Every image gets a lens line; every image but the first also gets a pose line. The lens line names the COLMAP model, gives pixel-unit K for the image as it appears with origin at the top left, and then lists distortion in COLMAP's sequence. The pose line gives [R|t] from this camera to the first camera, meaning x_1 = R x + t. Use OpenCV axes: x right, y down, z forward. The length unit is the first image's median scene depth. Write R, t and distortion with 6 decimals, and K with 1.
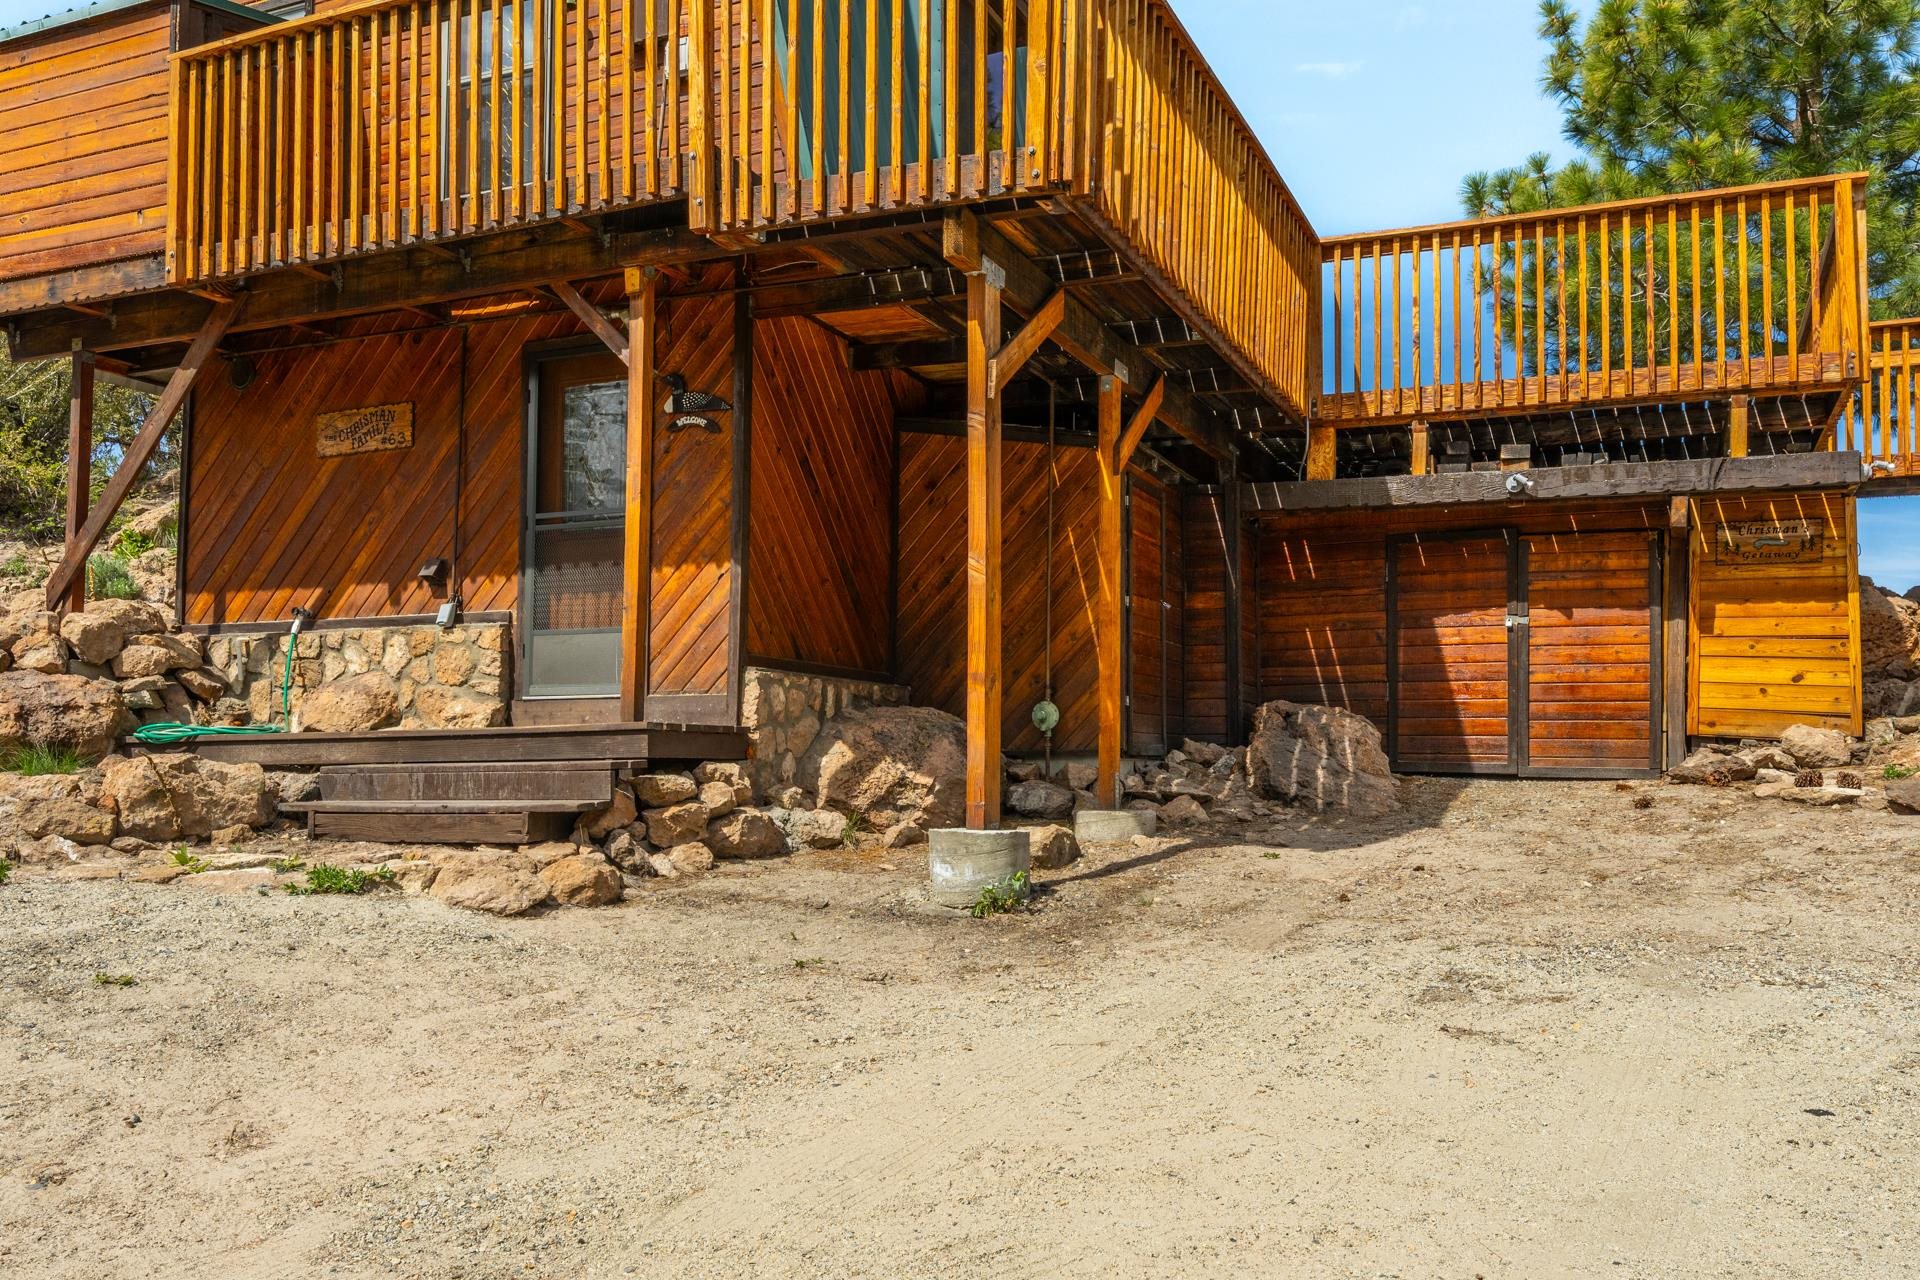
lens RADIAL K [[1696.9, 0, 1024.7], [0, 1696.9, 694.9], [0, 0, 1]] dist [-0.005839, 0.118327]
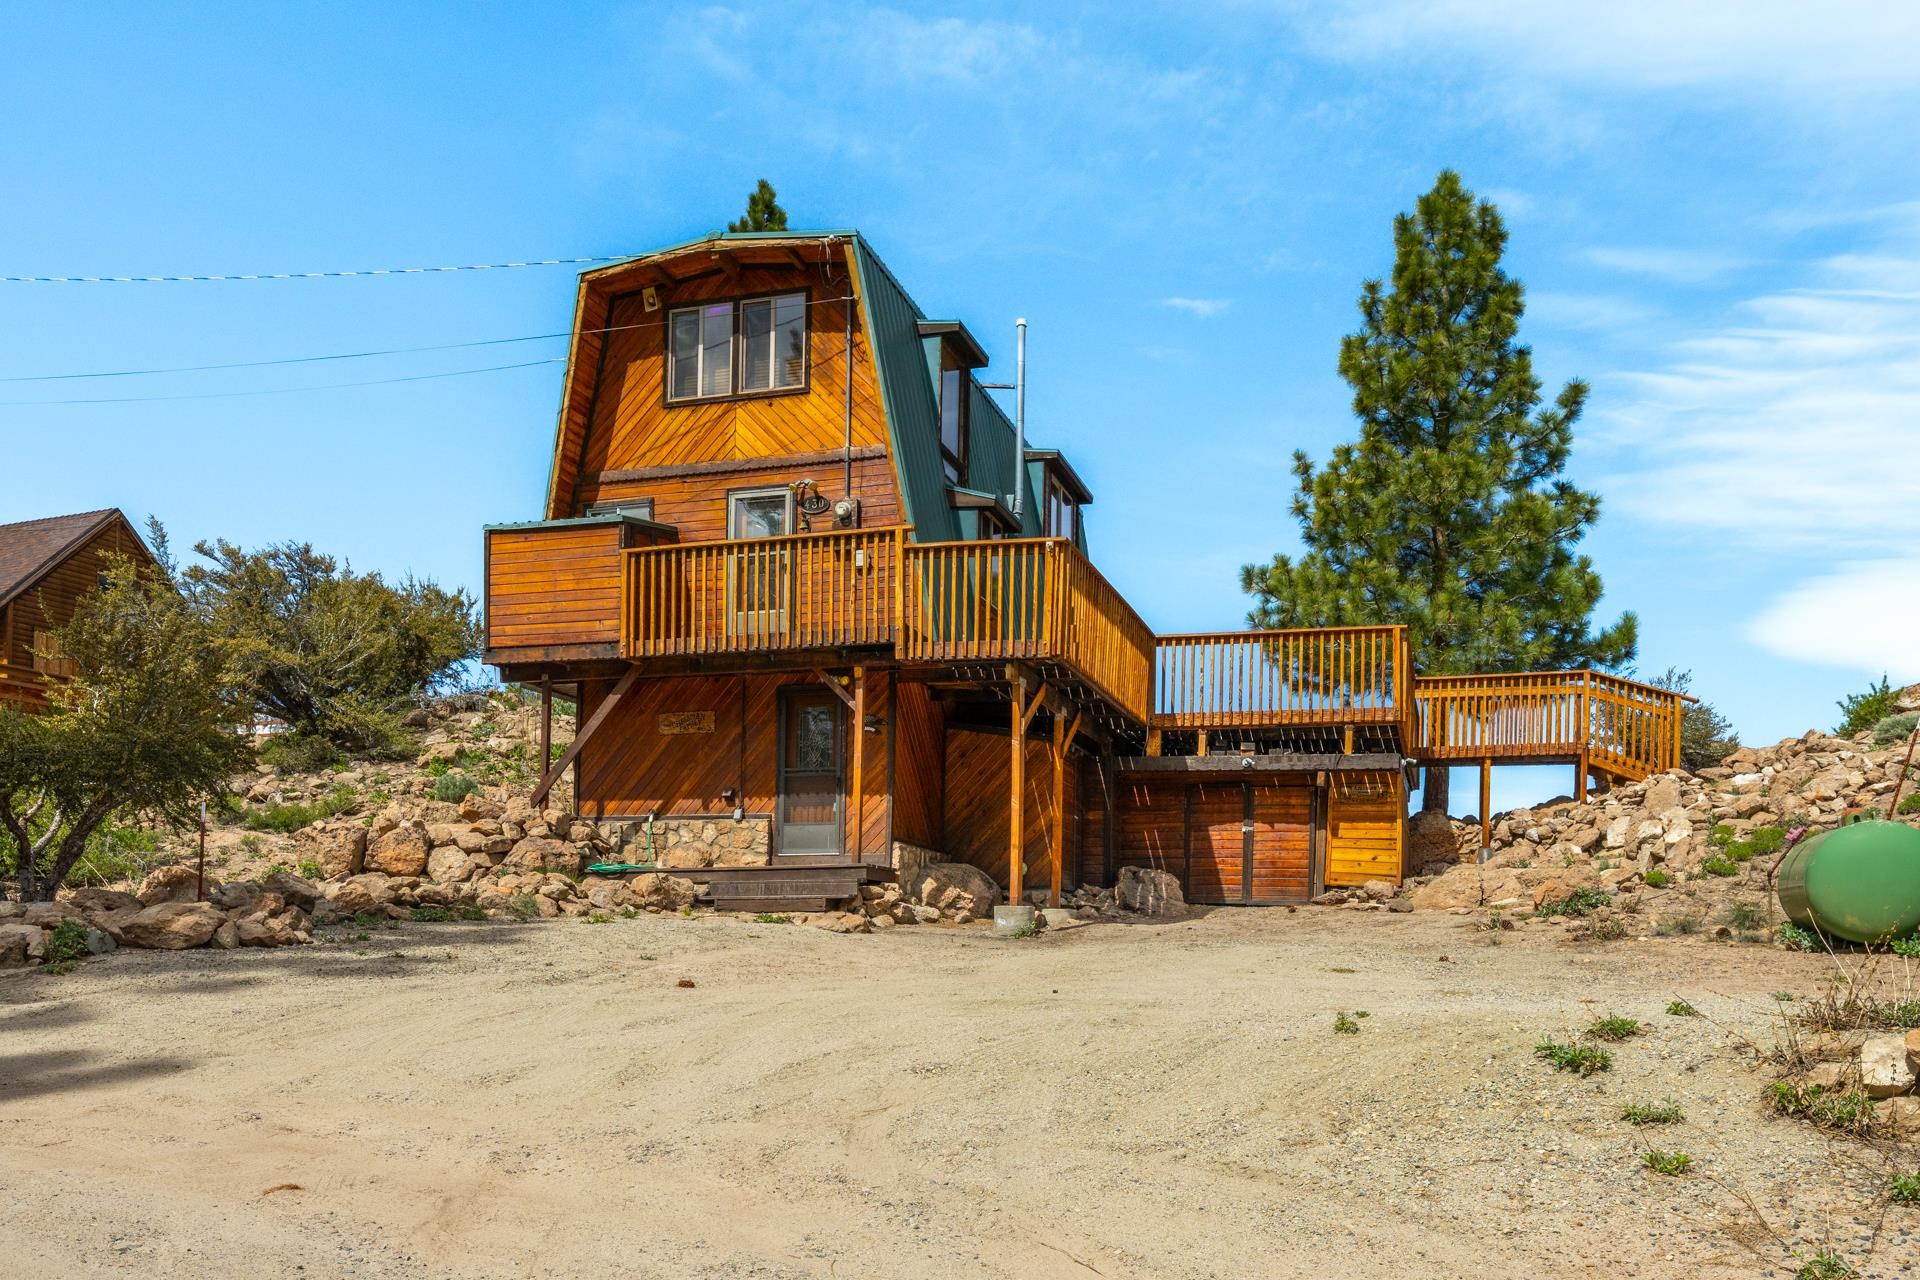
lens RADIAL K [[1548.1, 0, 996.9], [0, 1548.1, 942.7], [0, 0, 1]] dist [-0.001242, 0.004979]
pose [[0.997316, 0.015836, 0.071489, -0.150768], [-0.018156, 0.999325, 0.031921, 0.042127], [-0.070935, -0.033133, 0.996930, -0.896865]]
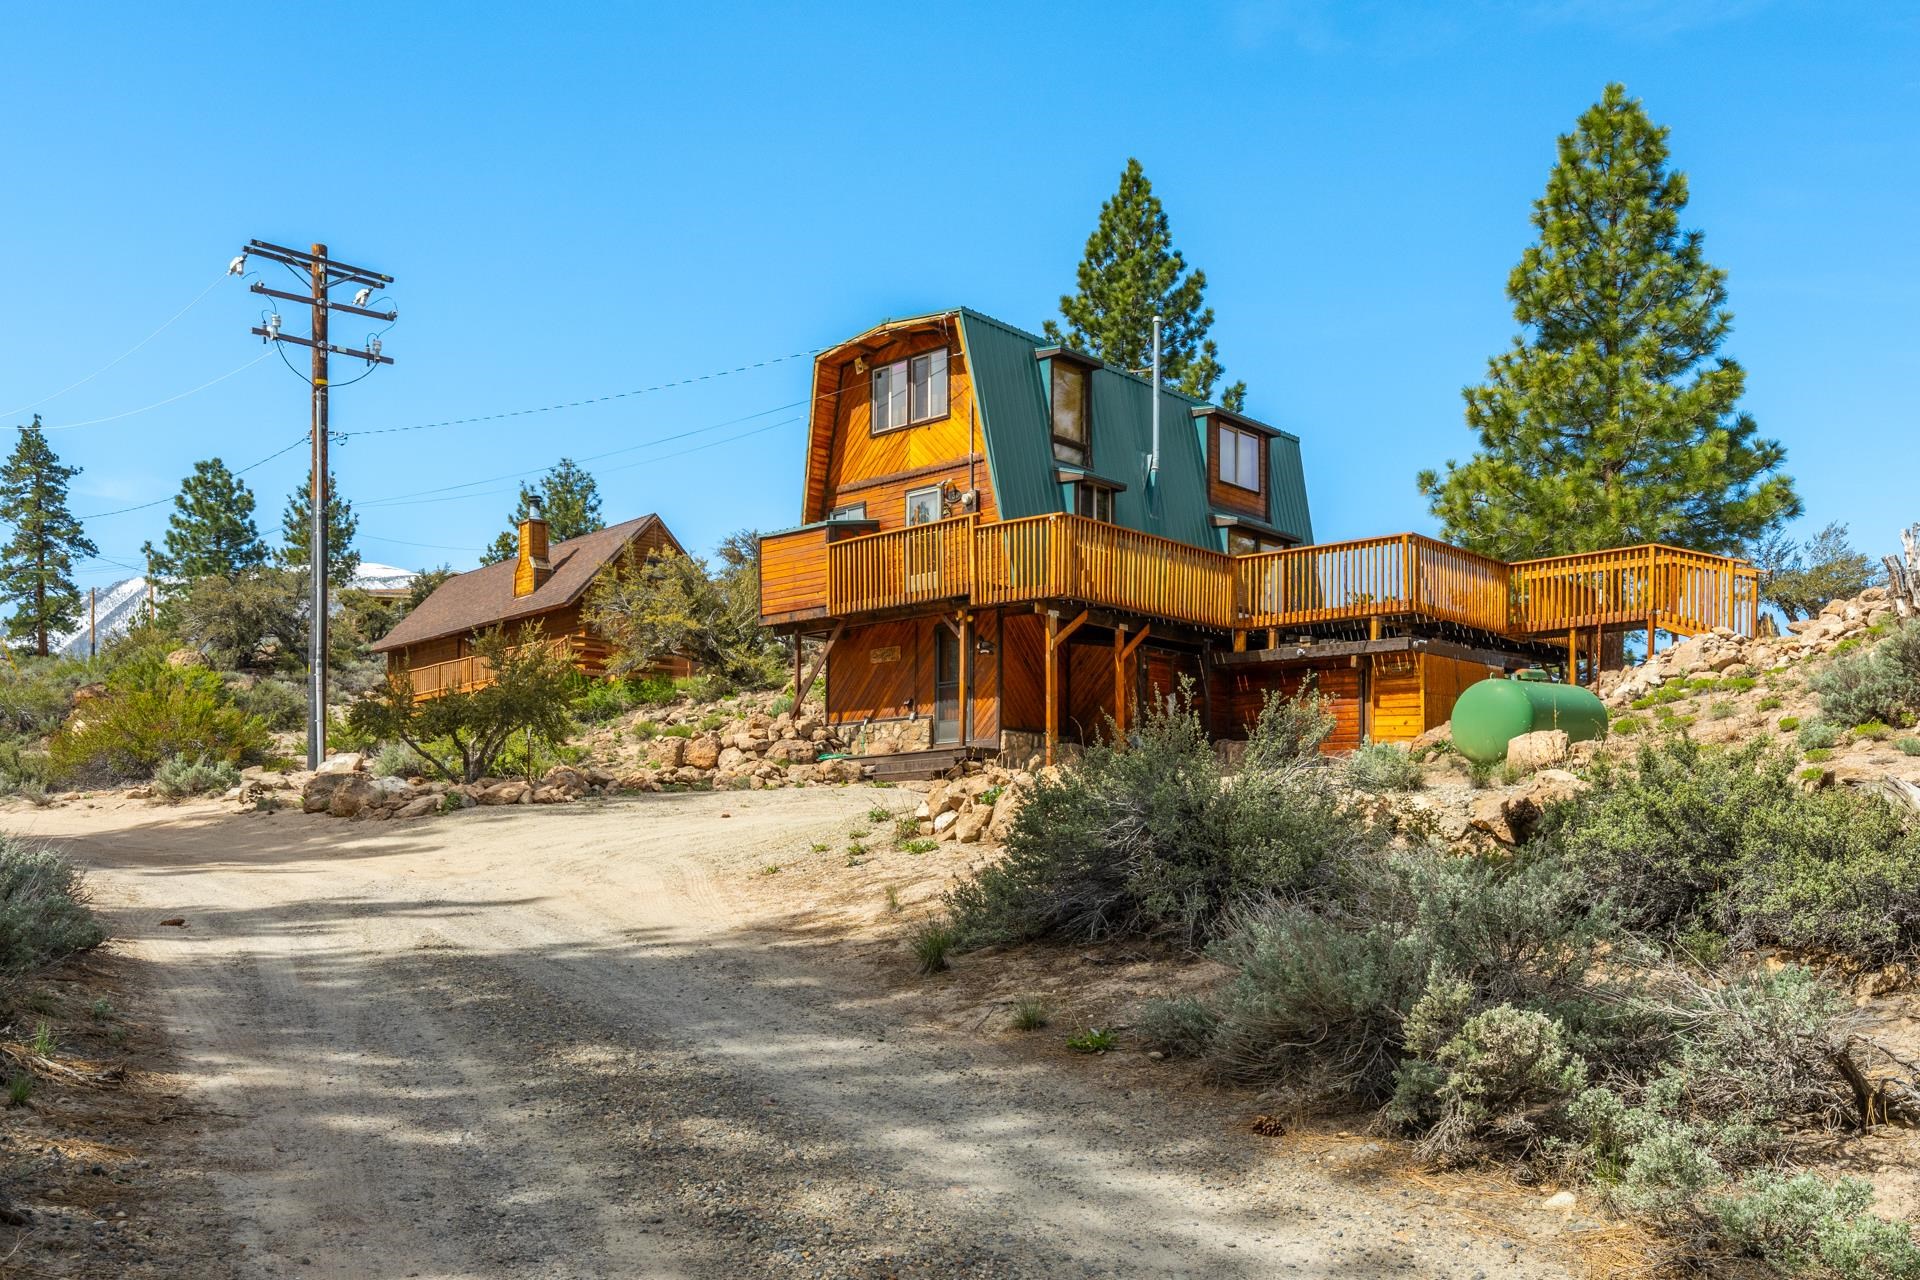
lens RADIAL K [[1715.6, 0, 890.4], [0, 1715.6, 847.1], [0, 0, 1]] dist [-0.003657, -0.003289]
pose [[0.913450, -0.003112, -0.406939, 0.810668], [0.016527, 0.999430, 0.029454, 0.089524], [0.406616, -0.033630, 0.912980, -1.720495]]
